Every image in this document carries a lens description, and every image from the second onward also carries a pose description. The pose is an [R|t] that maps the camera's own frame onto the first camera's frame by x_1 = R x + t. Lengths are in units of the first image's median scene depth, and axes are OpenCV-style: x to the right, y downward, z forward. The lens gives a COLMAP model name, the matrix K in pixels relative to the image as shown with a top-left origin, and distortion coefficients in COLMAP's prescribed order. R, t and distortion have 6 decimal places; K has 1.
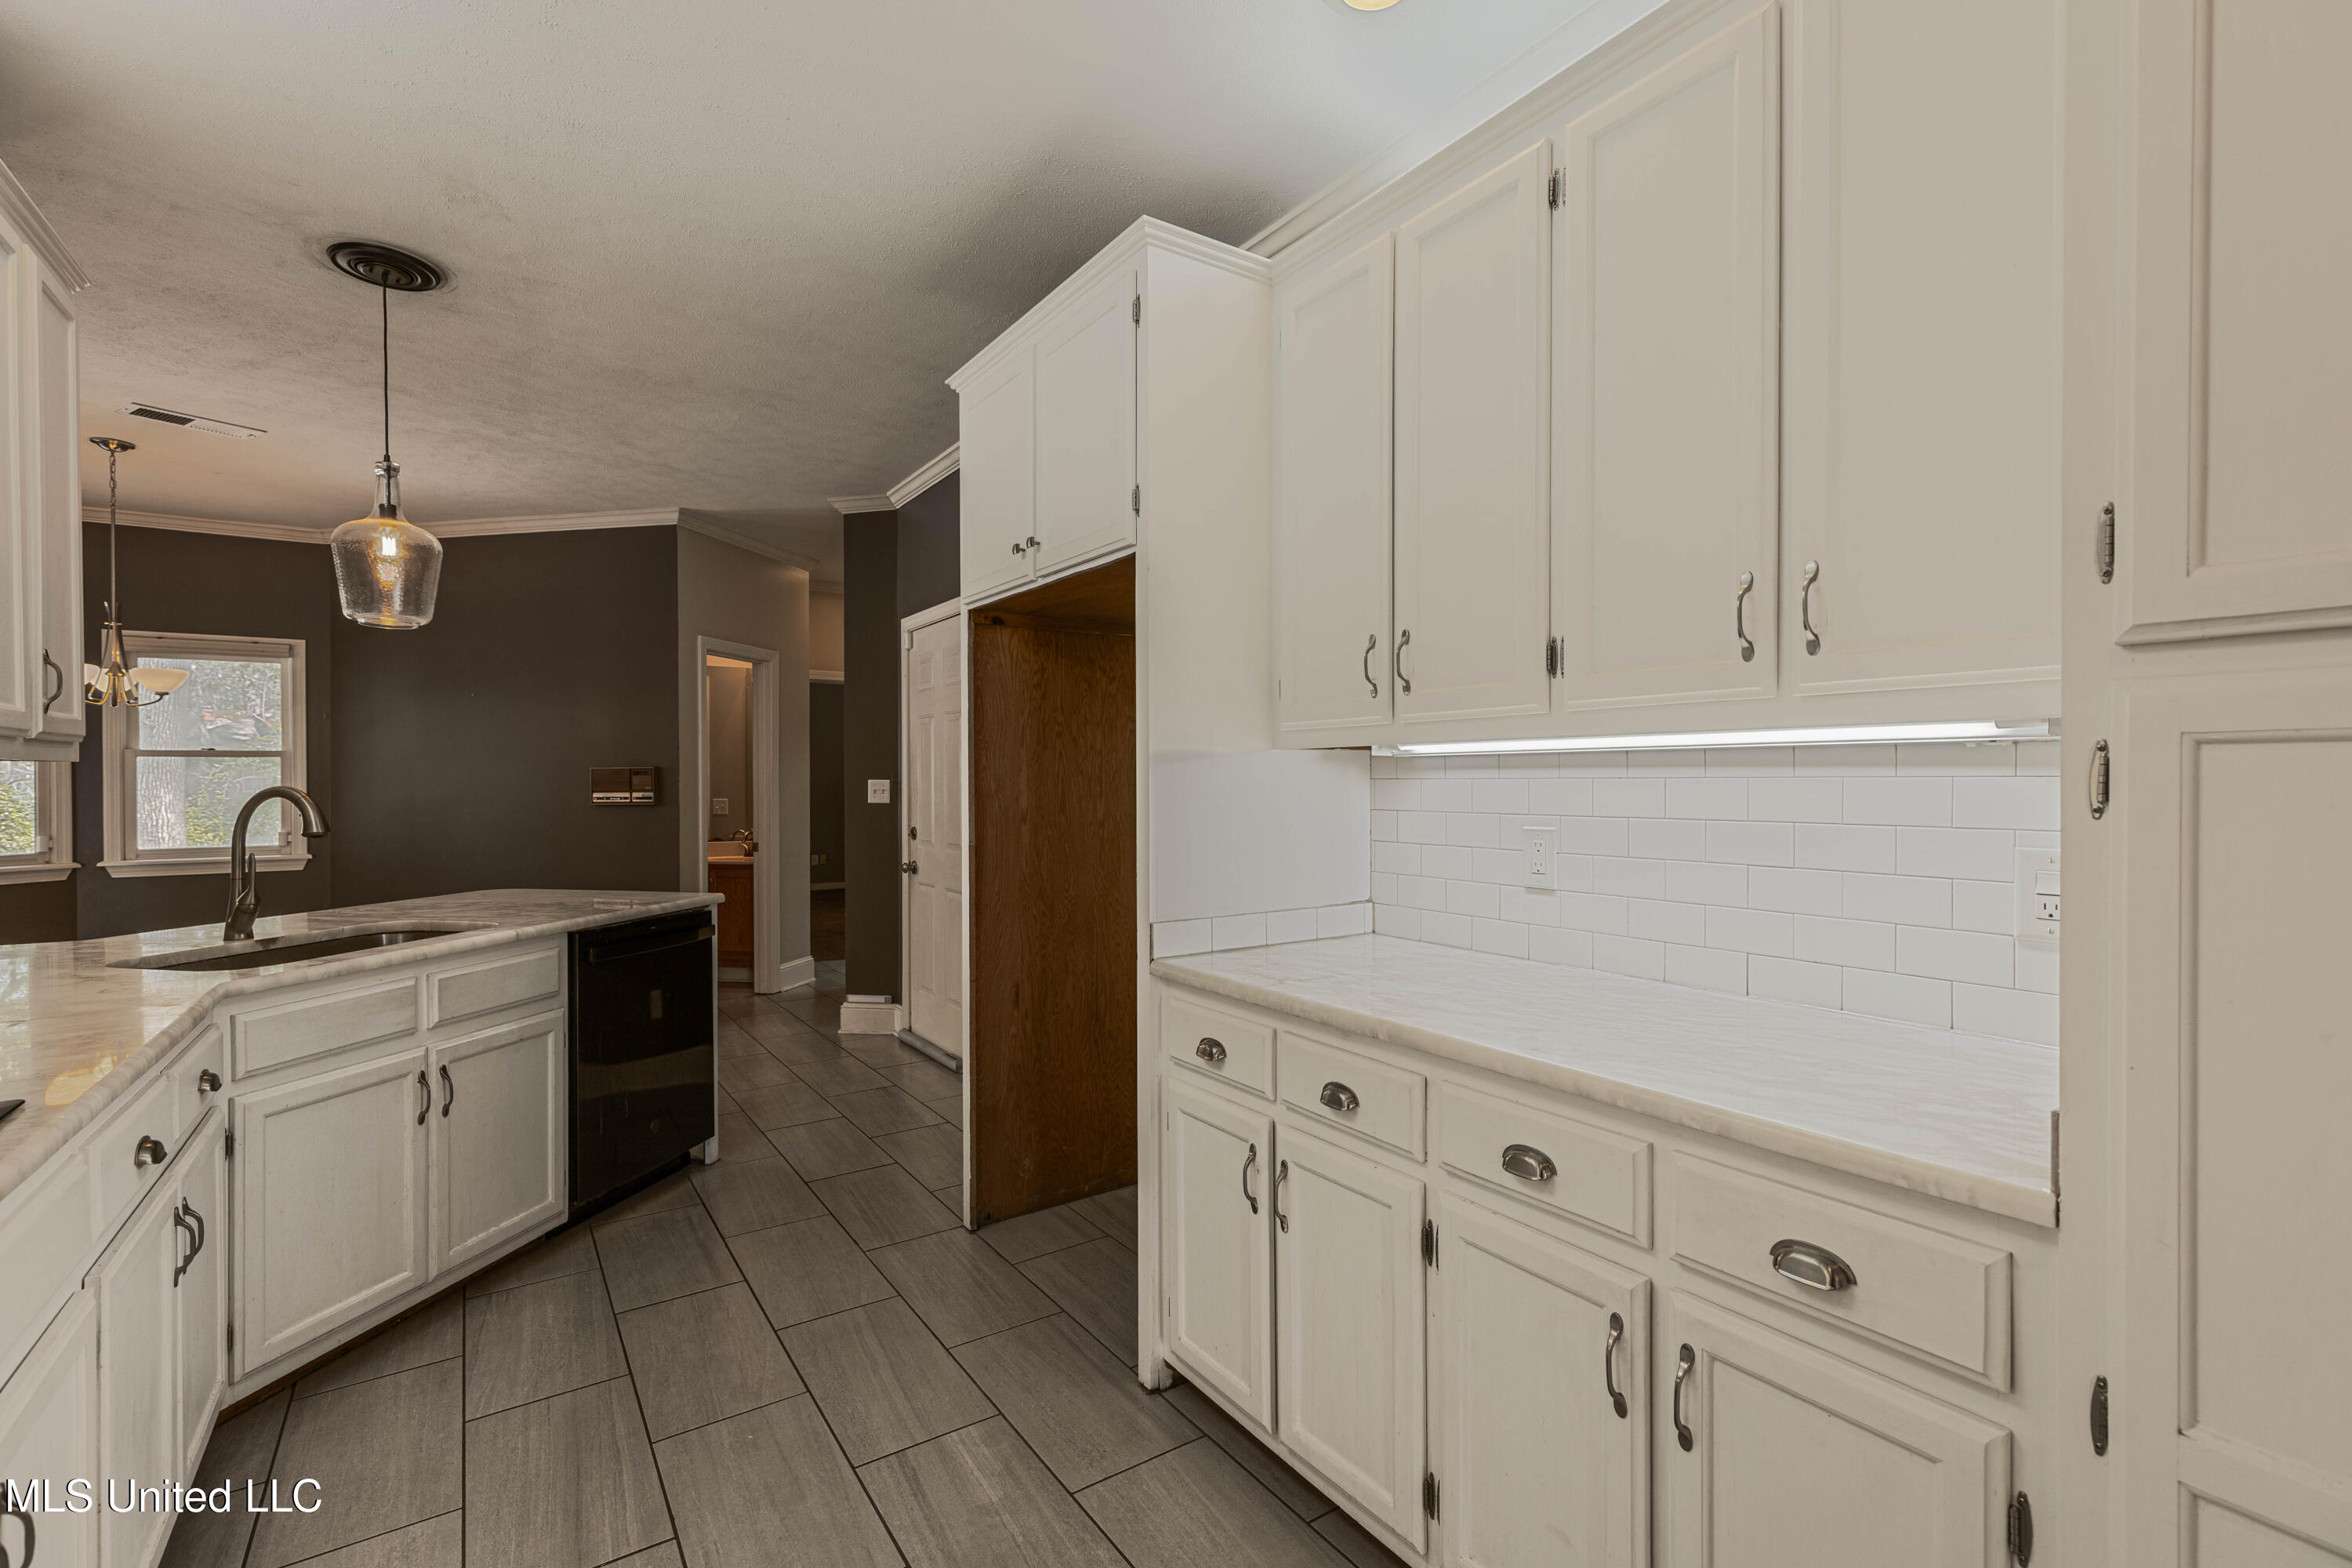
lens RADIAL K [[1068.0, 0, 1178.1], [0, 1068.0, 786.8], [0, 0, 1]] dist [0.009014, -0.000237]
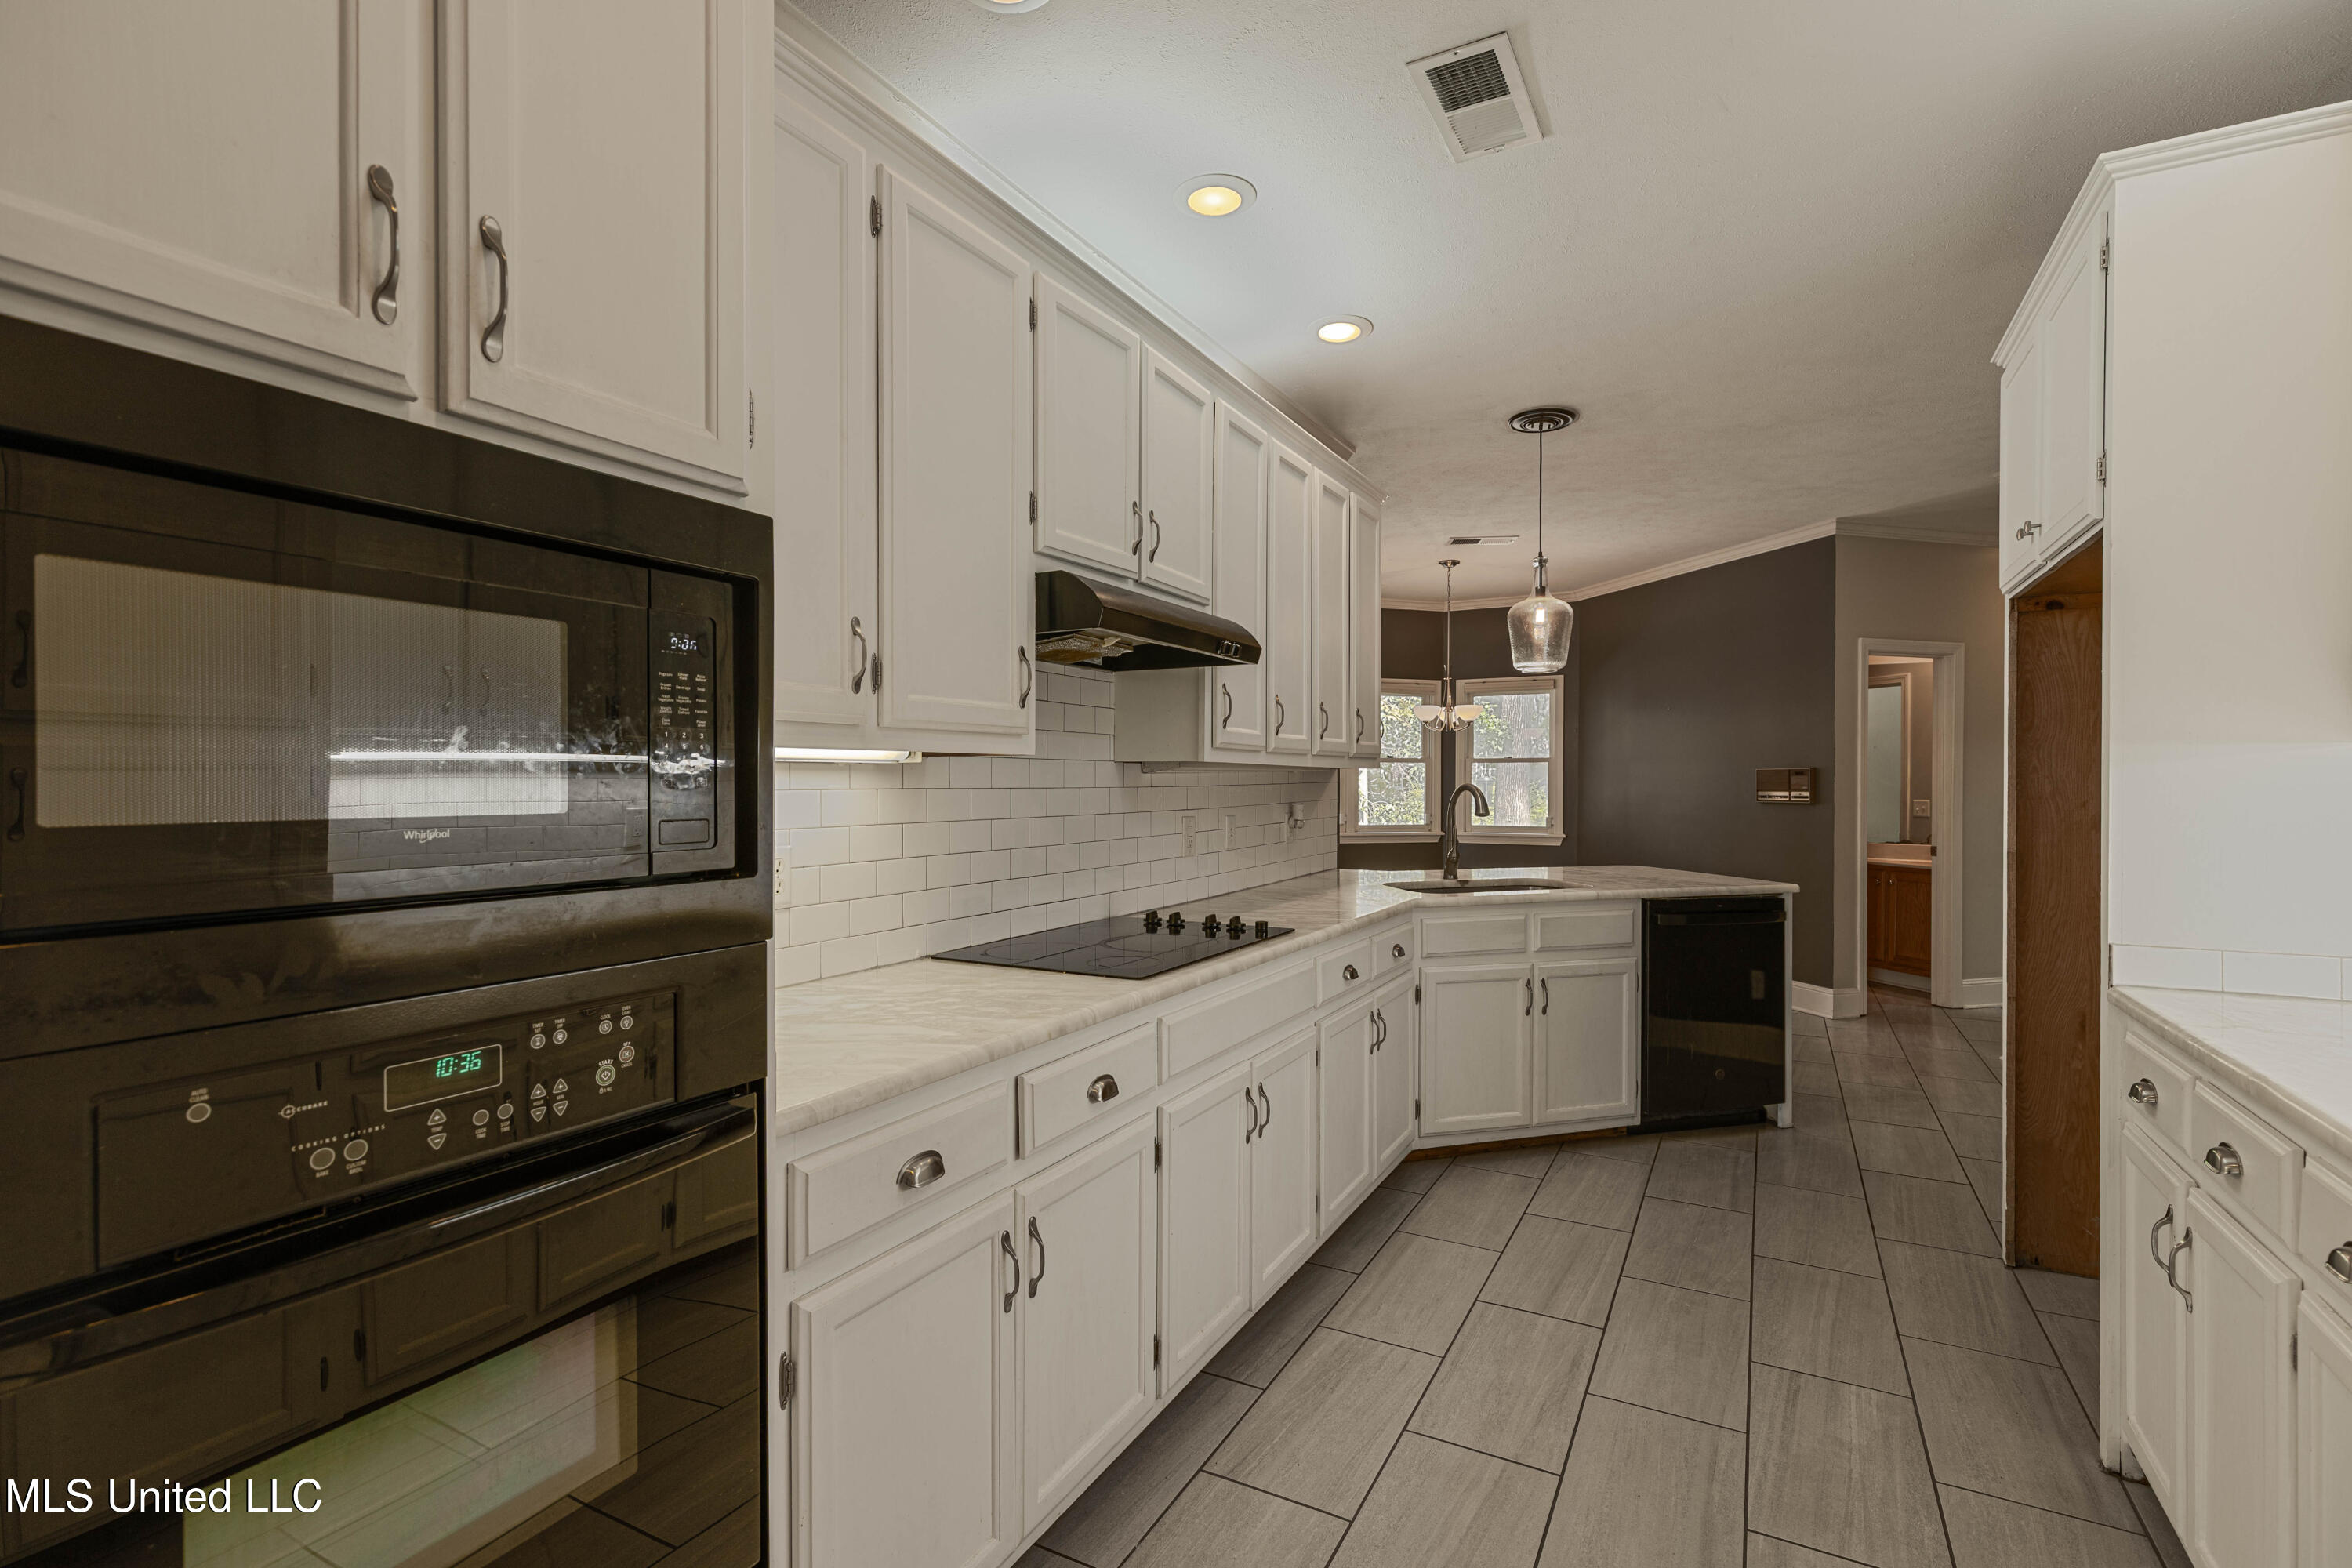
lens RADIAL K [[1060.4, 0, 1185.5], [0, 1060.4, 785.9], [0, 0, 1]] dist [0.021410, -0.000025]
pose [[0.463146, 0.009078, -0.886236, 0.312861], [-0.009528, 0.999941, 0.005263, -0.000773], [0.886231, 0.006006, 0.463205, -0.073905]]
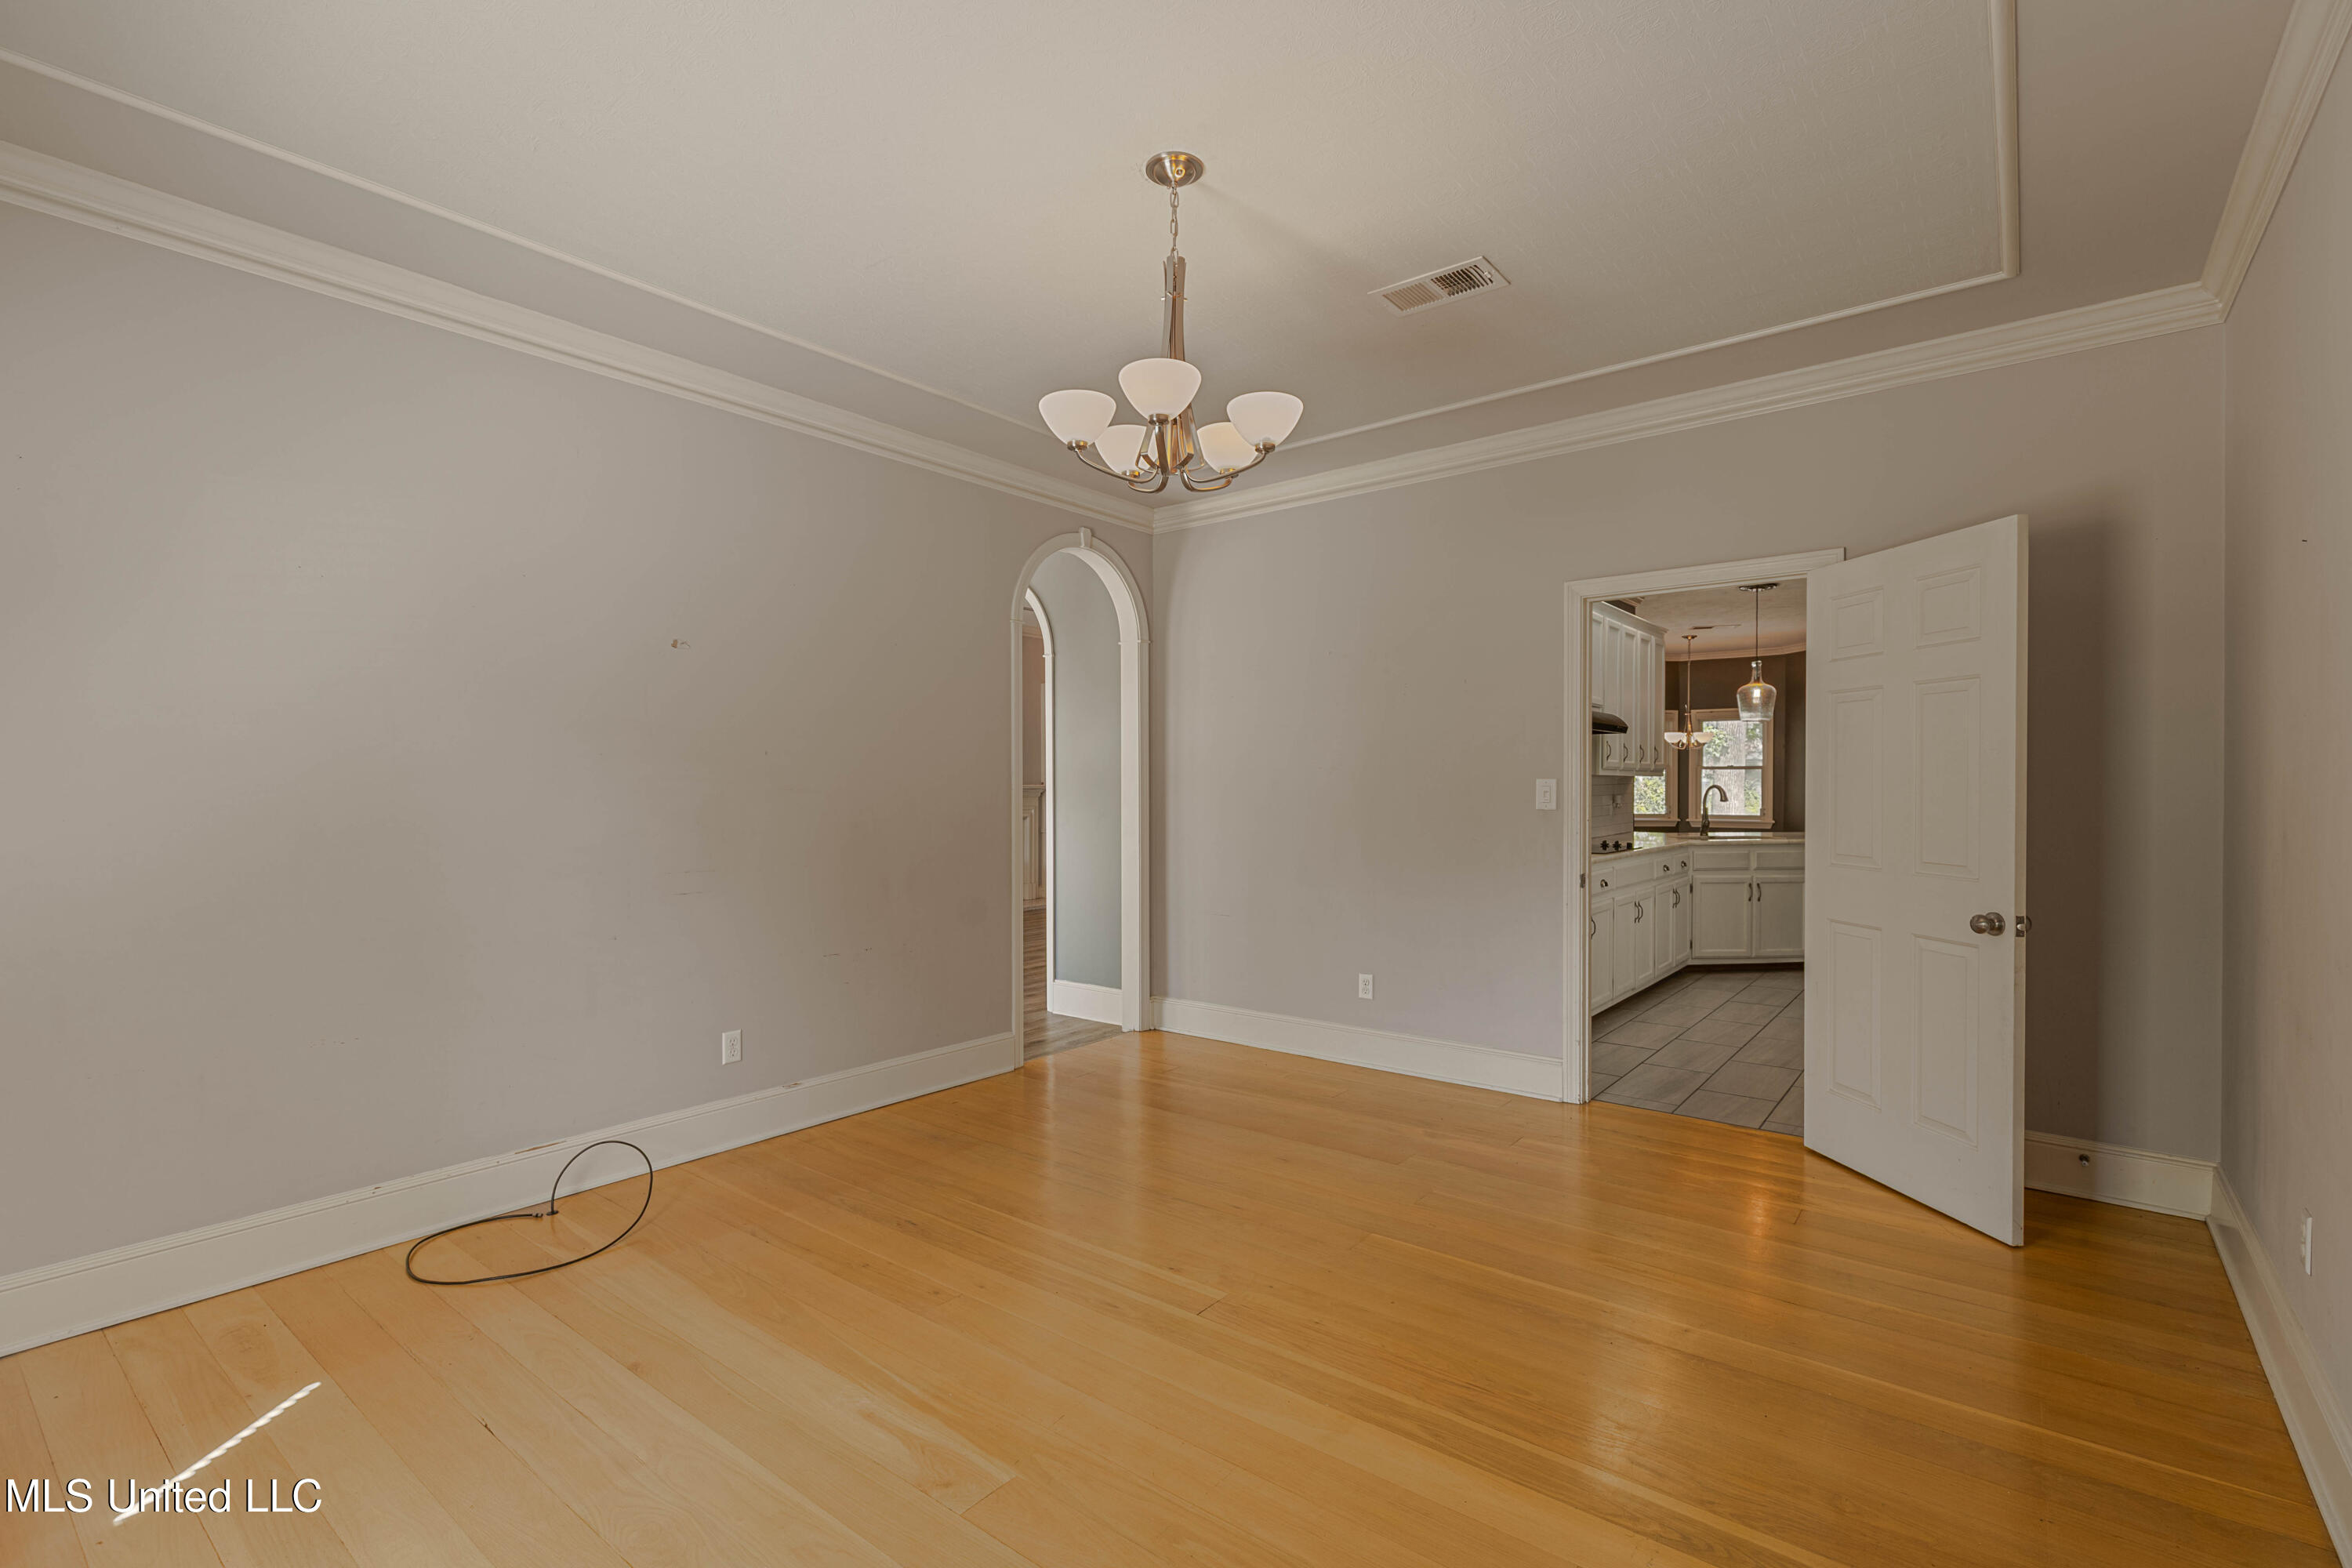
lens RADIAL K [[1060.4, 0, 1185.5], [0, 1060.4, 785.9], [0, 0, 1]] dist [0.021410, -0.000025]
pose [[0.310513, 0.008243, -0.950533, 1.354116], [-0.009106, 0.999942, 0.005697, 0.000600], [0.950525, 0.006887, 0.310571, -1.168380]]
